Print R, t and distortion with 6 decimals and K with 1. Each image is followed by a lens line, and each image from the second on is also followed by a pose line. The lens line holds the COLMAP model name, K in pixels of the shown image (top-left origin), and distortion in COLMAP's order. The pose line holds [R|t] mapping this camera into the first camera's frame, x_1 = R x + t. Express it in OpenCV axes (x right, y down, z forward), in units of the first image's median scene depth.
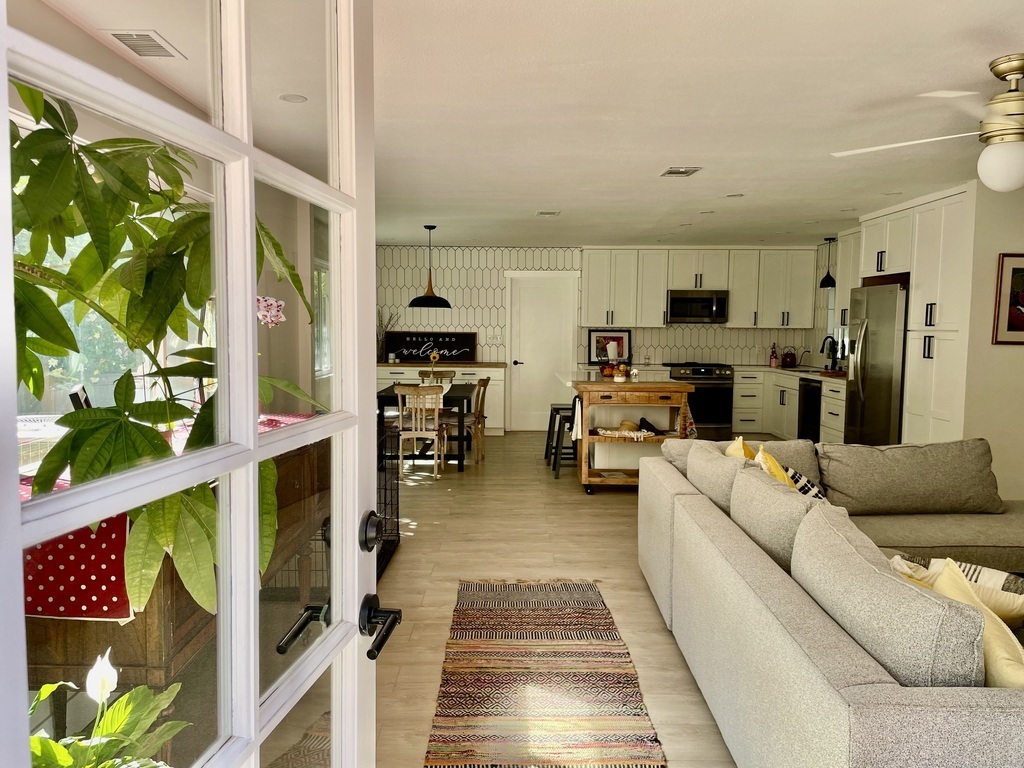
lens RADIAL K [[769.5, 0, 514.8], [0, 769.5, 386.4], [0, 0, 1]] dist [0.058438, -0.055640]
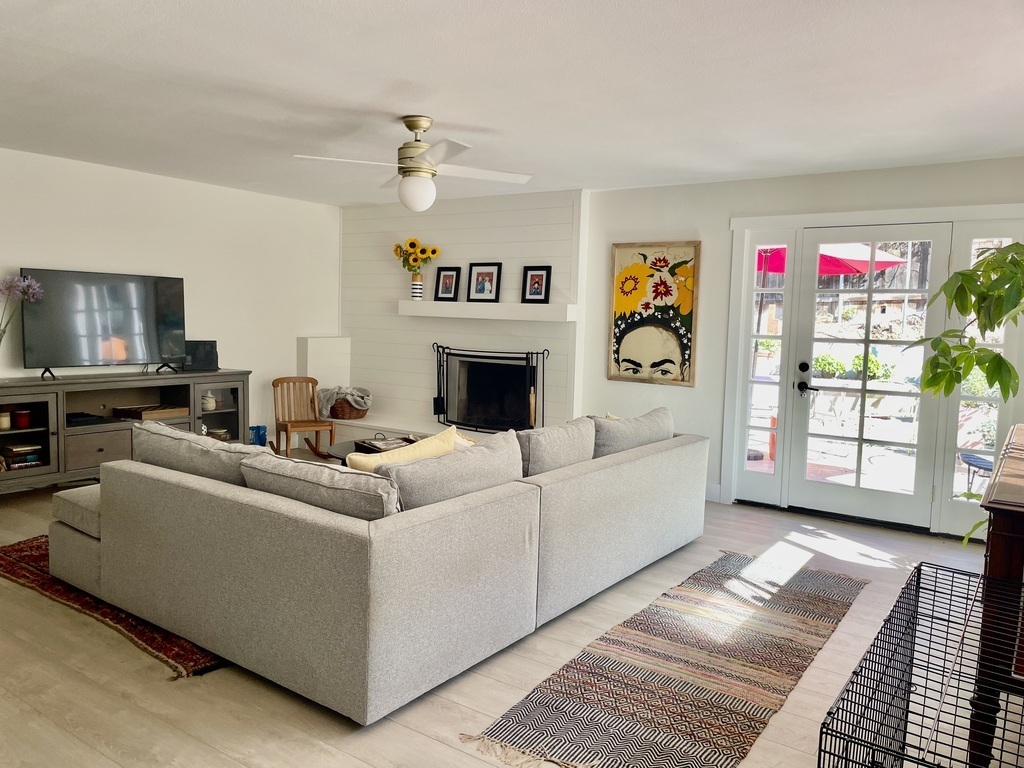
lens RADIAL K [[769.5, 0, 509.2], [0, 769.5, 385.5], [0, 0, 1]] dist [0.058438, -0.055640]
pose [[-0.821182, -0.079499, 0.565101, -0.309125], [0.012266, 0.987561, 0.156756, -0.137908], [-0.570534, 0.135657, -0.809993, 1.915273]]
